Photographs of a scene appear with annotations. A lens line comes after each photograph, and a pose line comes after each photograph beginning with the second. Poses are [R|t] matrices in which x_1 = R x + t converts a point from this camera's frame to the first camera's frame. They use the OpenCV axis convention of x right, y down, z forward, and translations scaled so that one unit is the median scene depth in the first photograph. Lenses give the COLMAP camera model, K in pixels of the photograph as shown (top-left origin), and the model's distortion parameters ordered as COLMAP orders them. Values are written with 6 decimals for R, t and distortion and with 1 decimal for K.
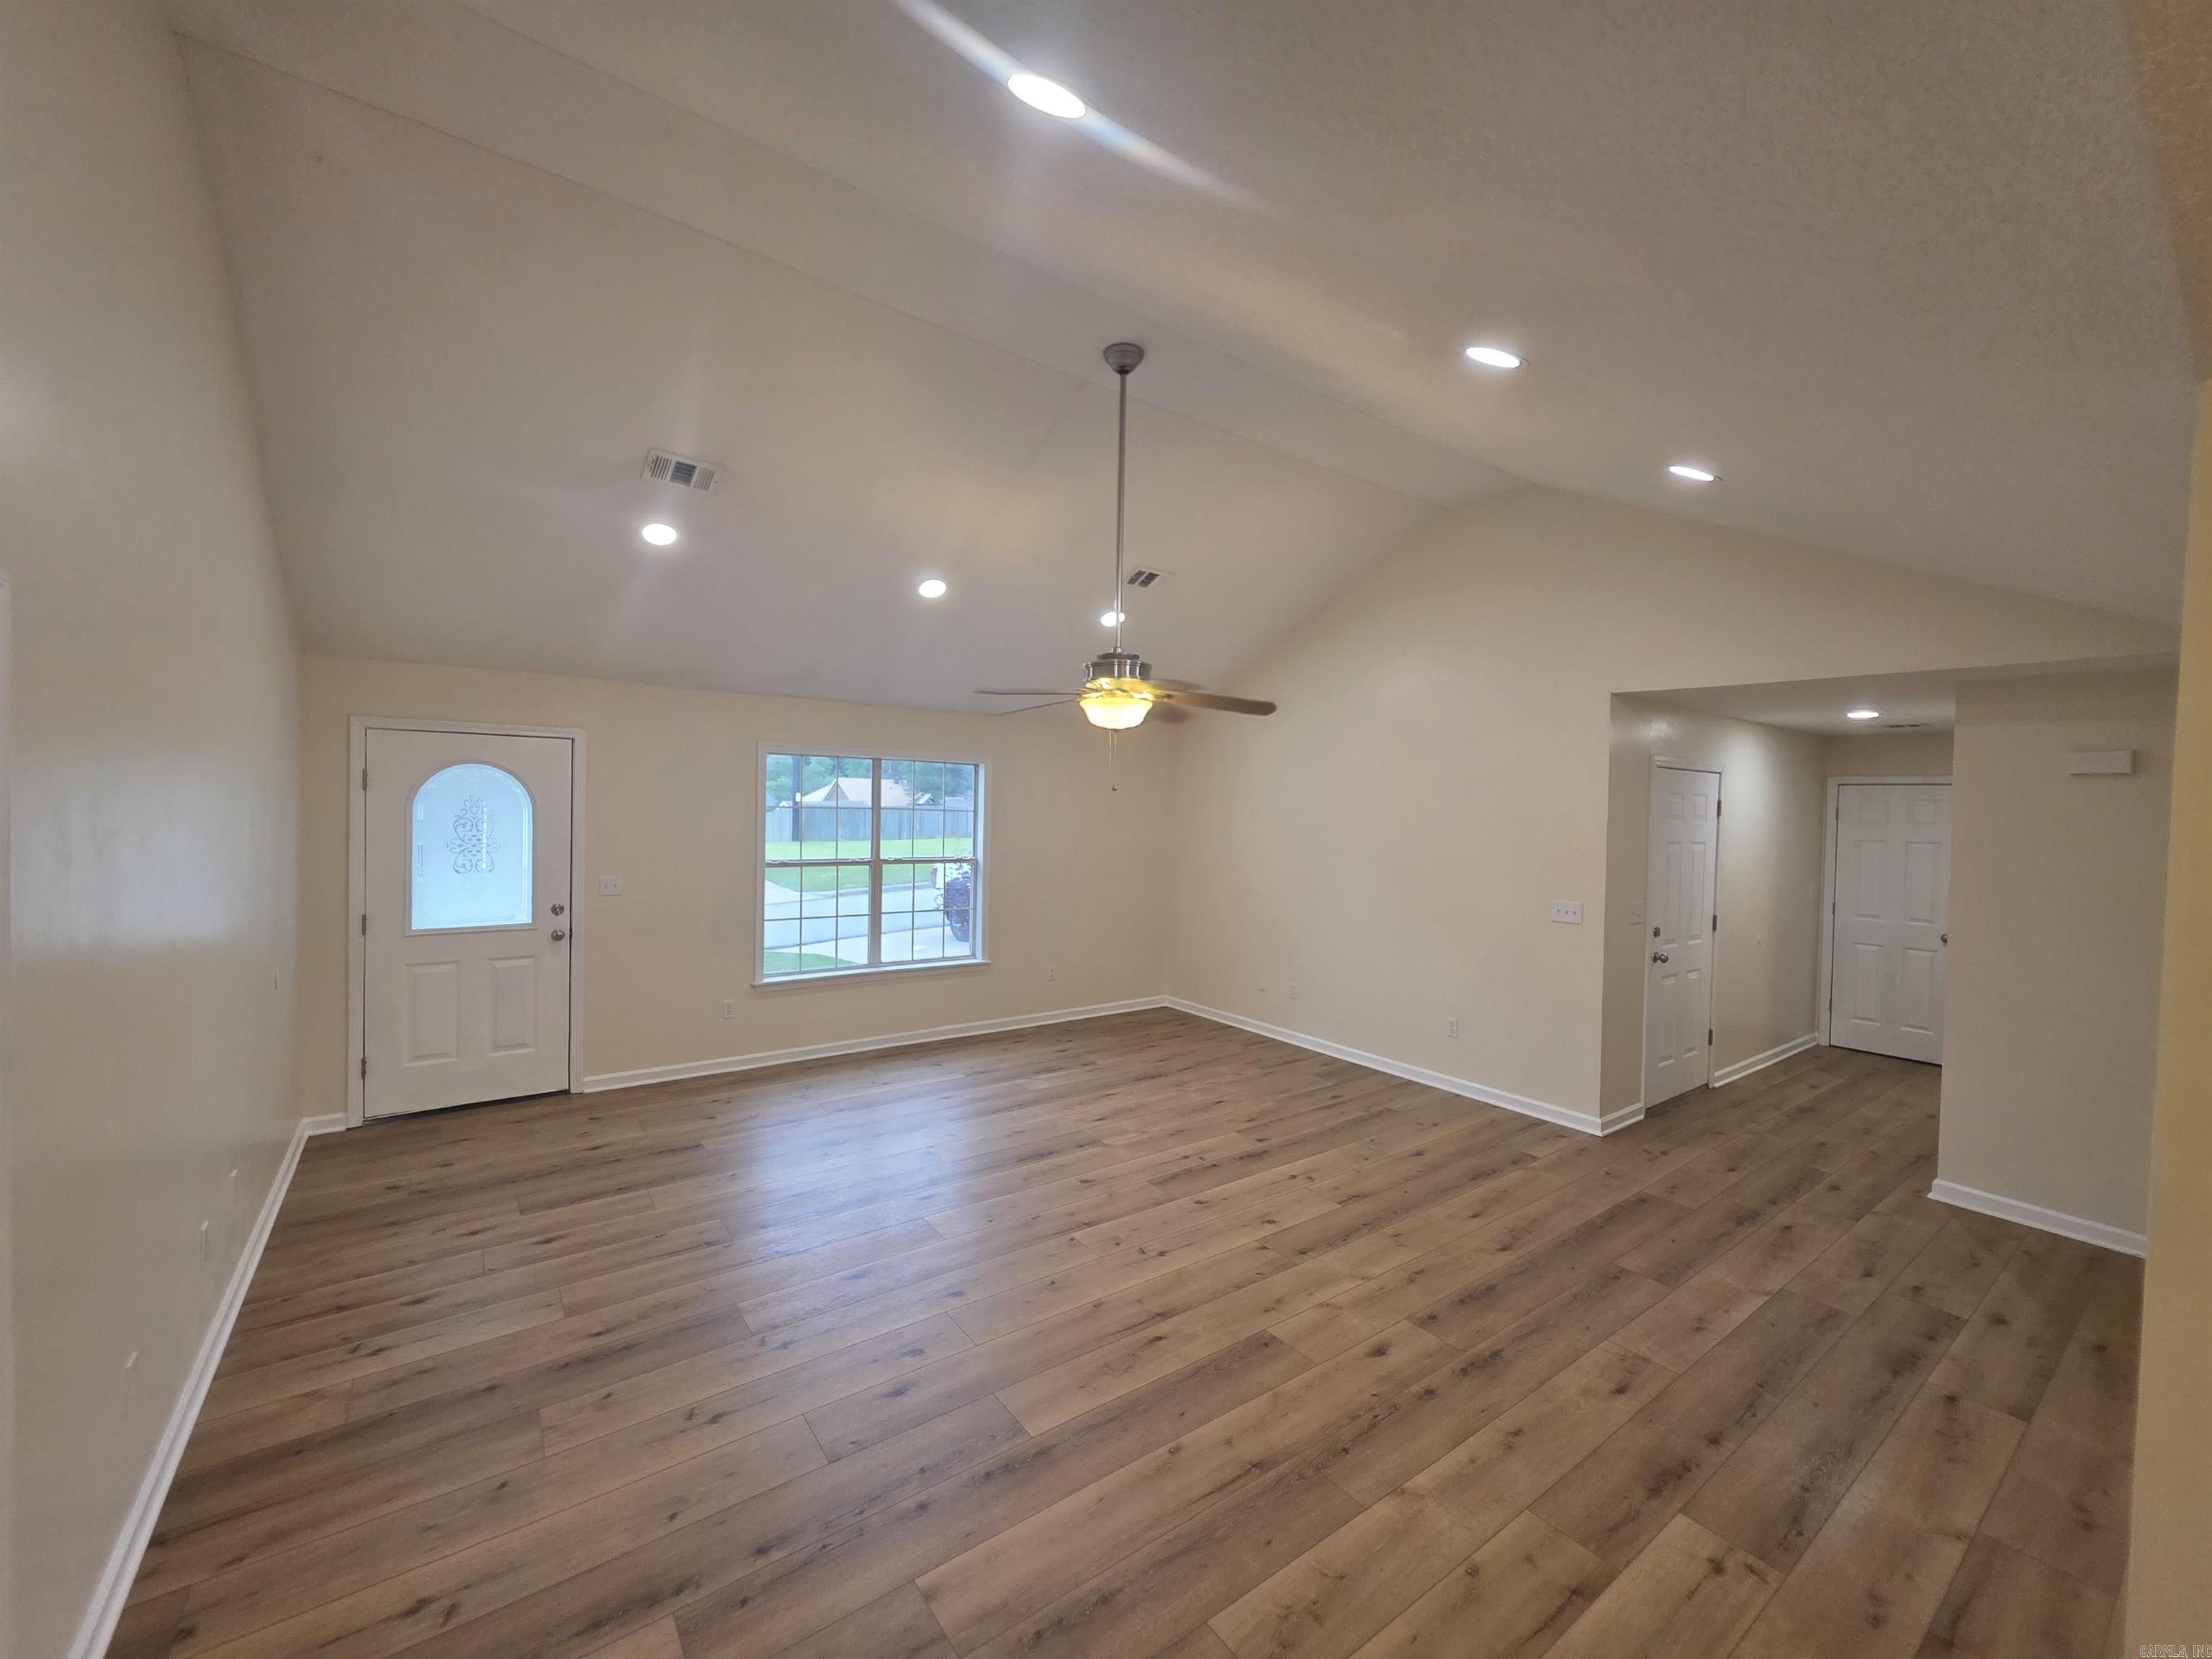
lens RADIAL K [[884.5, 0, 1103.6], [0, 884.5, 825.0], [0, 0, 1]] dist [0.004522, -0.000263]
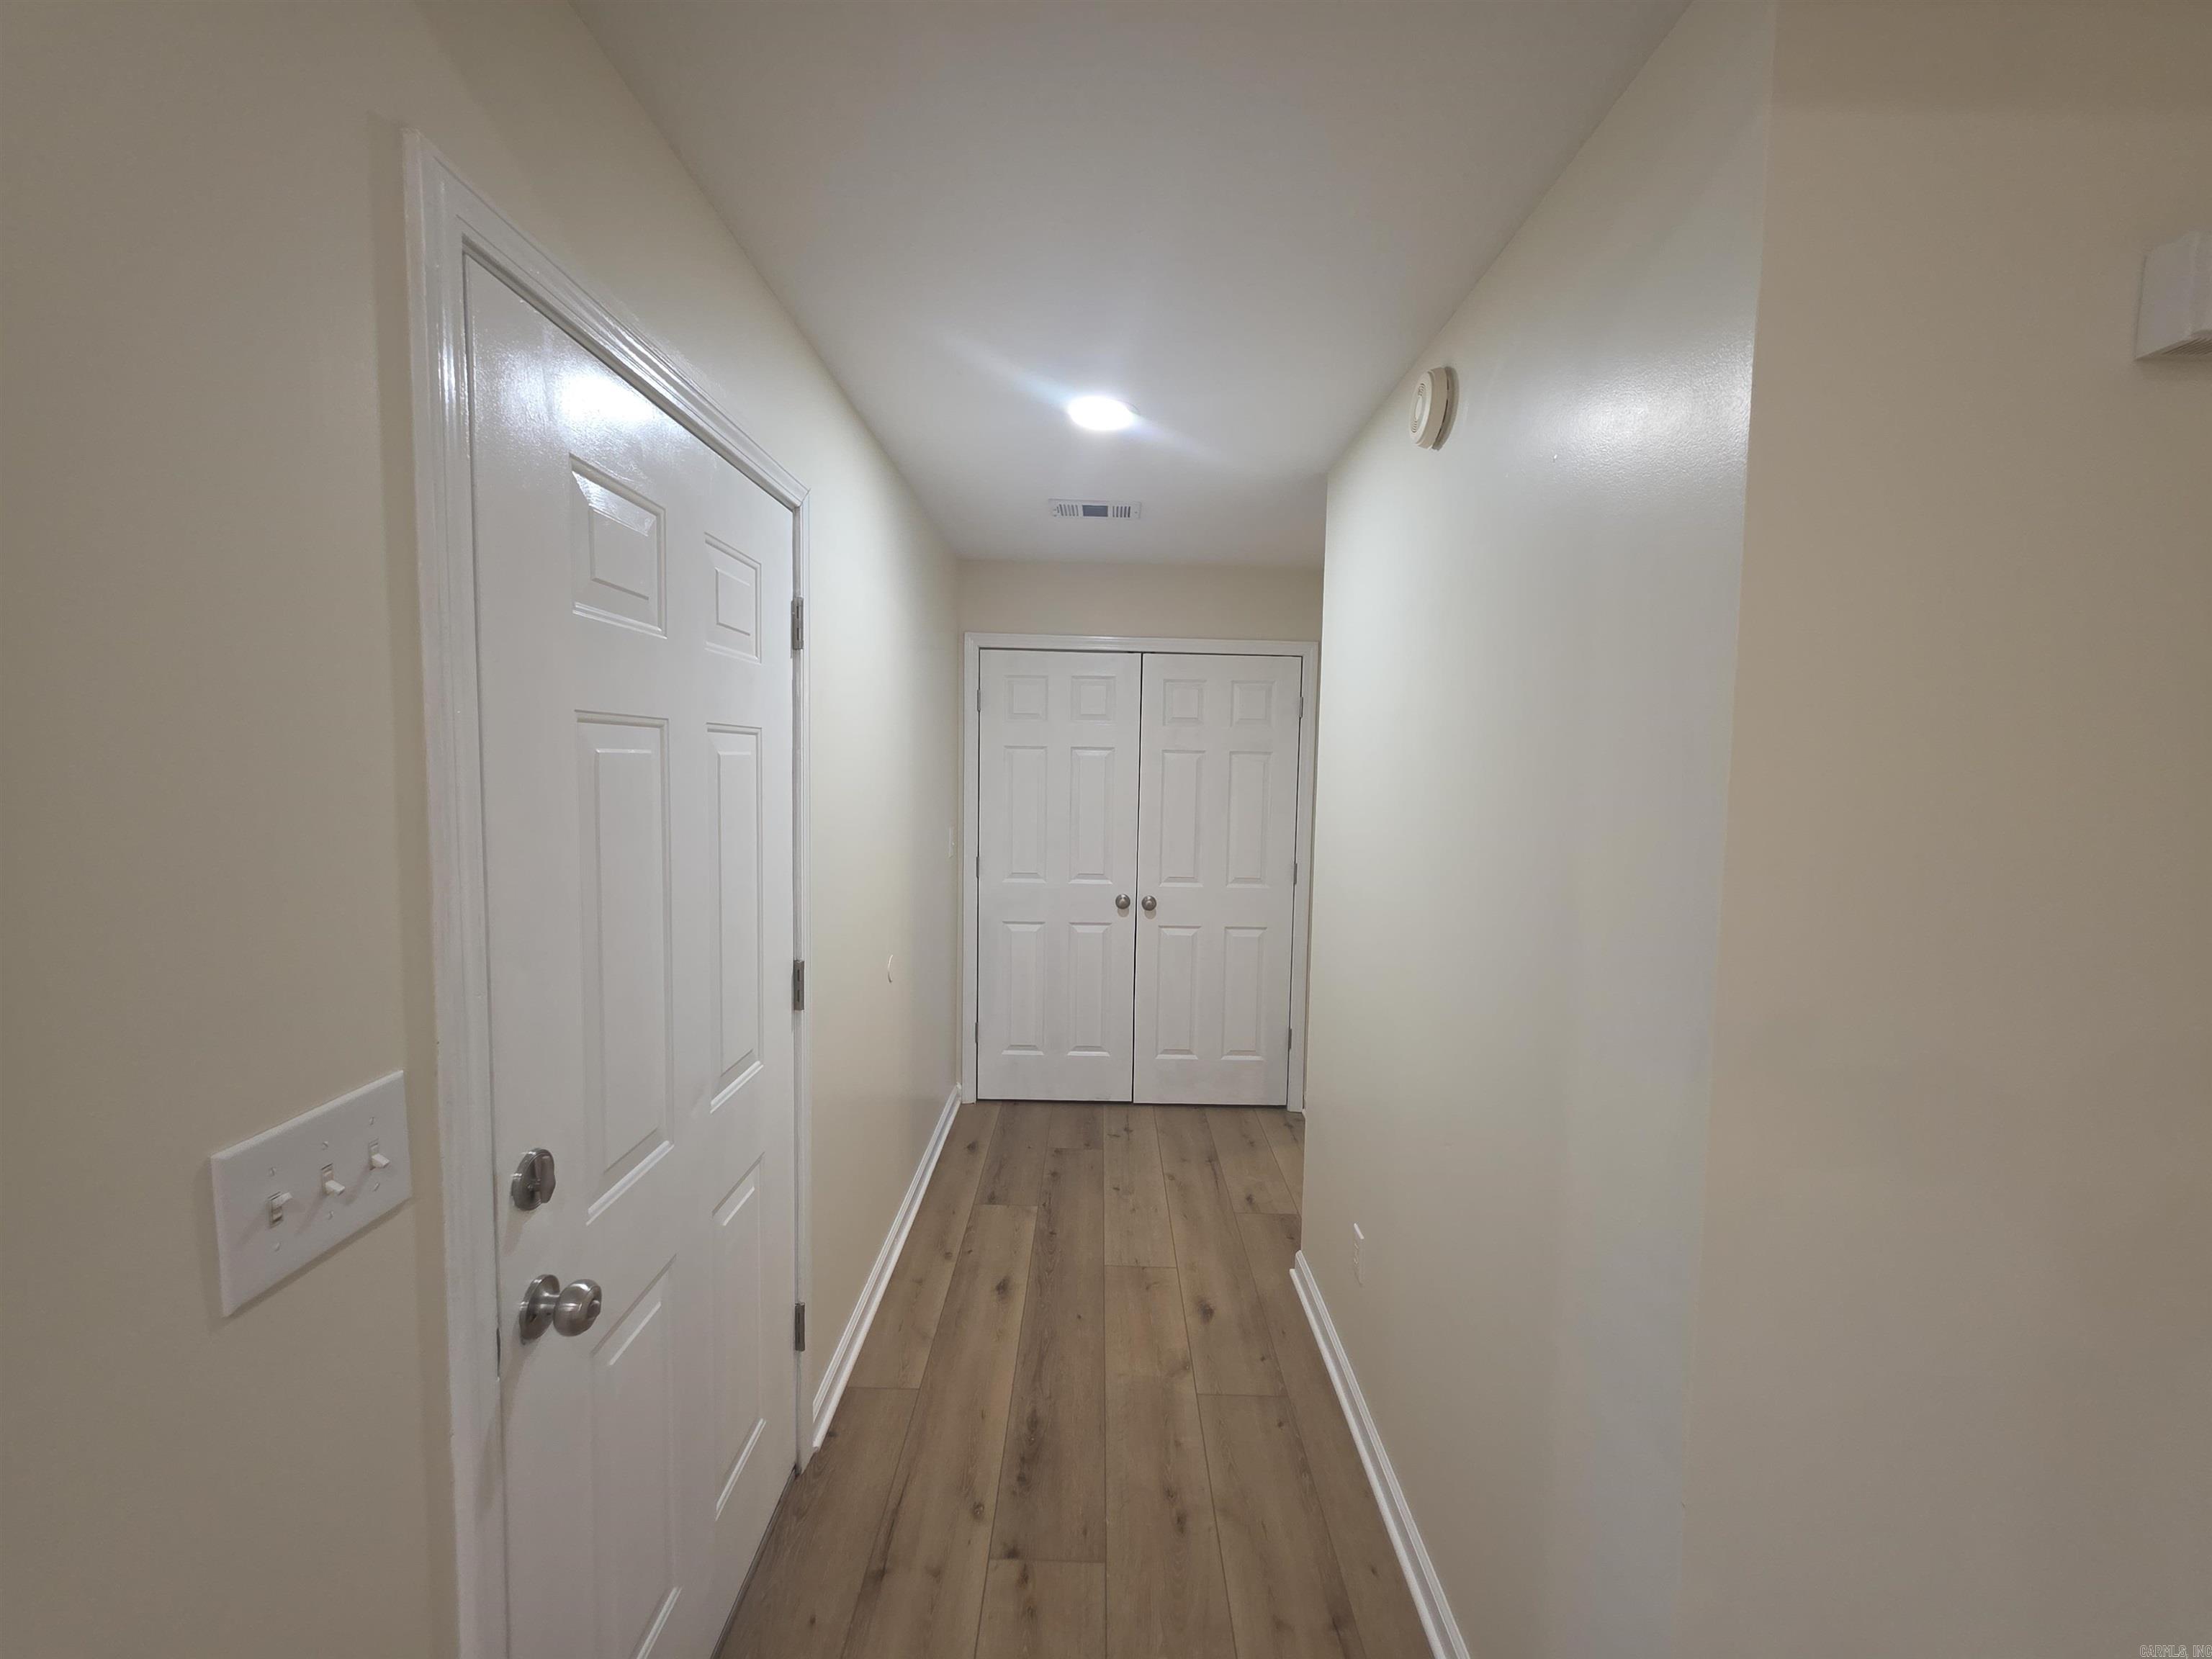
lens RADIAL K [[884.5, 0, 1103.6], [0, 884.5, 825.0], [0, 0, 1]] dist [0.004522, -0.000263]
pose [[0.594728, -0.070031, 0.800871, 0.502577], [0.008738, 0.996703, 0.080666, 0.027424], [-0.803880, -0.040976, 0.593379, 0.723224]]
